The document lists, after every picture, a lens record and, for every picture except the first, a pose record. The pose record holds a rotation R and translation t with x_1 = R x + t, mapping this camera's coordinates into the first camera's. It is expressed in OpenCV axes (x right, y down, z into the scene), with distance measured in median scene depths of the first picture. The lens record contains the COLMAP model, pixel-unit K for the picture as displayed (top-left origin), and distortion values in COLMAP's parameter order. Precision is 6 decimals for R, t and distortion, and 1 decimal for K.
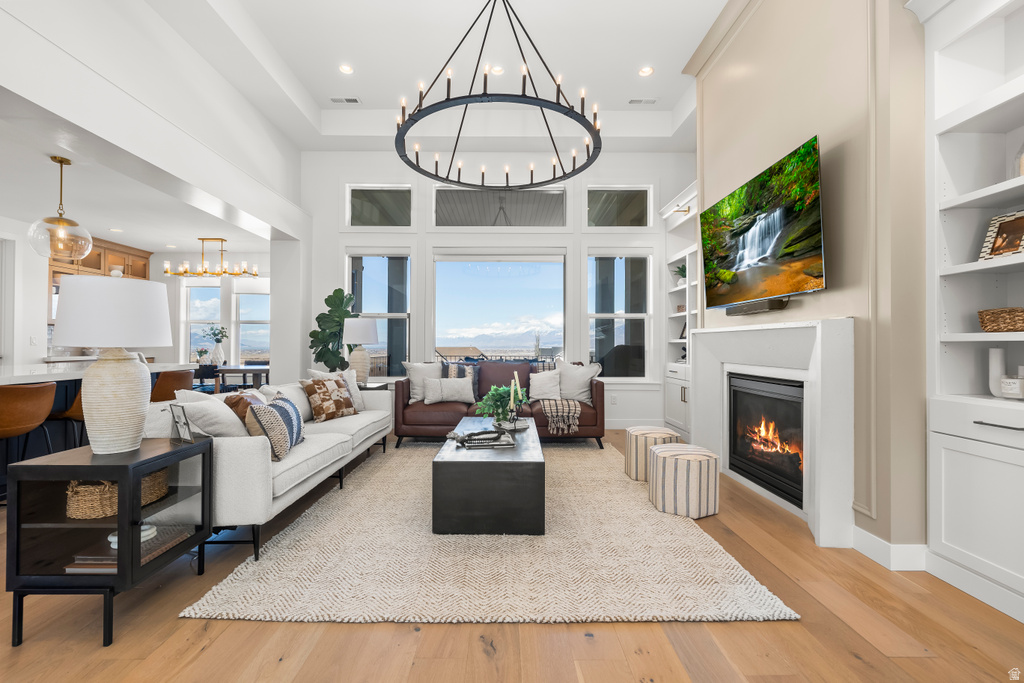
lens RADIAL K [[433.9, 0, 511.0], [0, 433.9, 339.6], [0, 0, 1]] dist [0.002386, 0.000357]
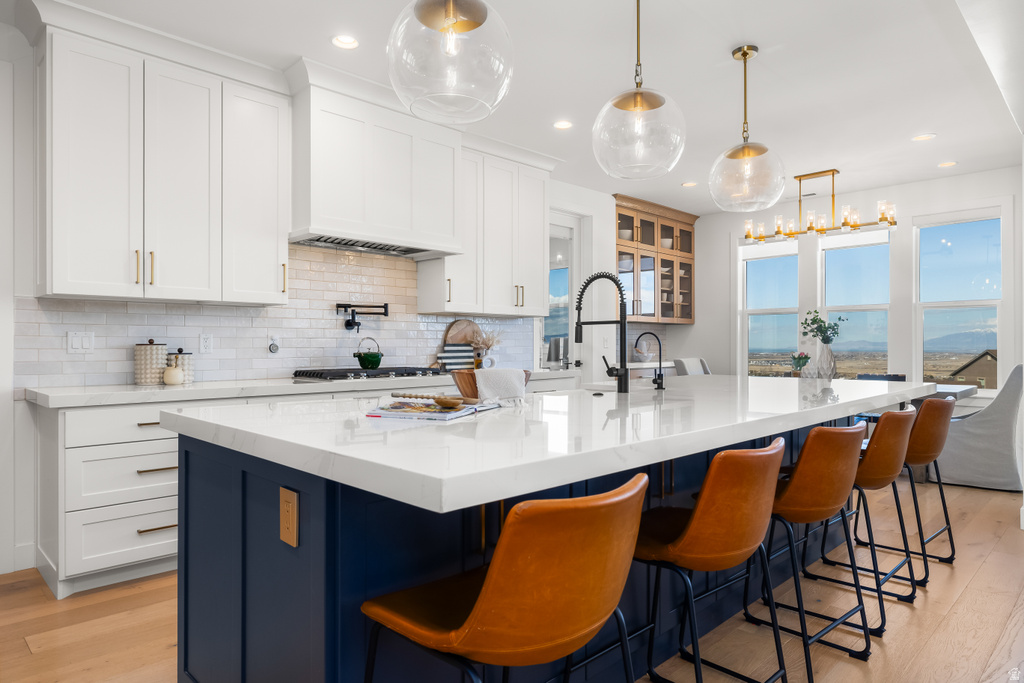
lens RADIAL K [[628.8, 0, 514.9], [0, 628.8, 346.7], [0, 0, 1]] dist [0.000159, 0.003659]
pose [[0.706576, -0.003599, -0.707628, -0.779335], [0.012738, 0.999890, 0.007633, -0.000222], [0.707522, -0.014408, 0.706544, 0.151716]]
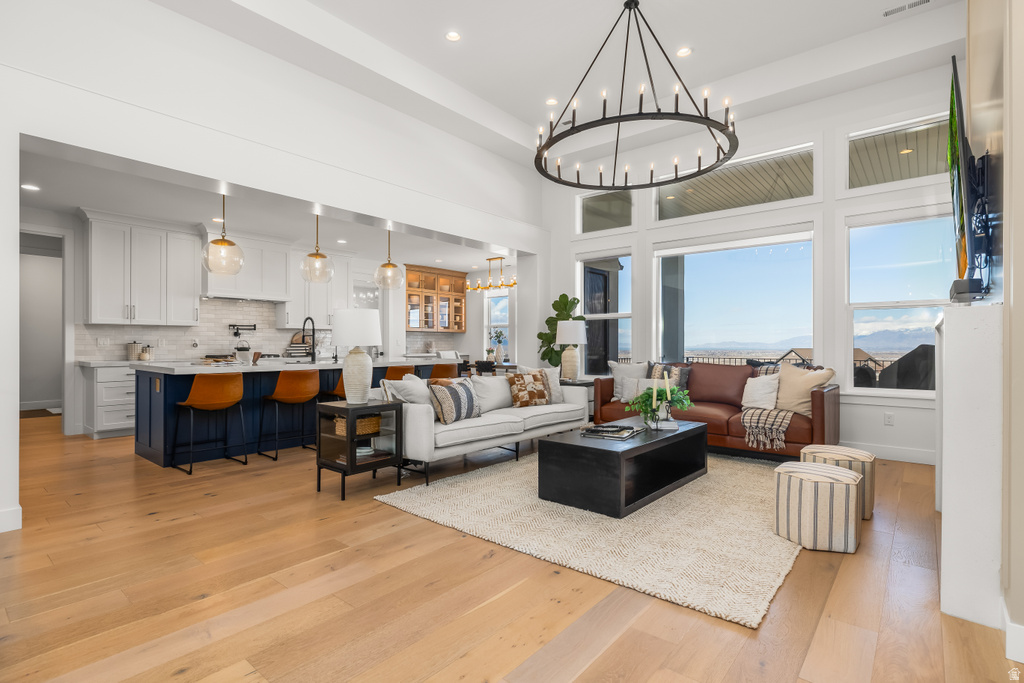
lens RADIAL K [[502.1, 0, 511.6], [0, 502.1, 344.1], [0, 0, 1]] dist [-0.000260, 0.000956]
pose [[0.764180, -0.002788, -0.644997, 0.552307], [0.009209, 0.999936, 0.006589, 0.000315], [0.644938, -0.010975, 0.764156, -0.107861]]
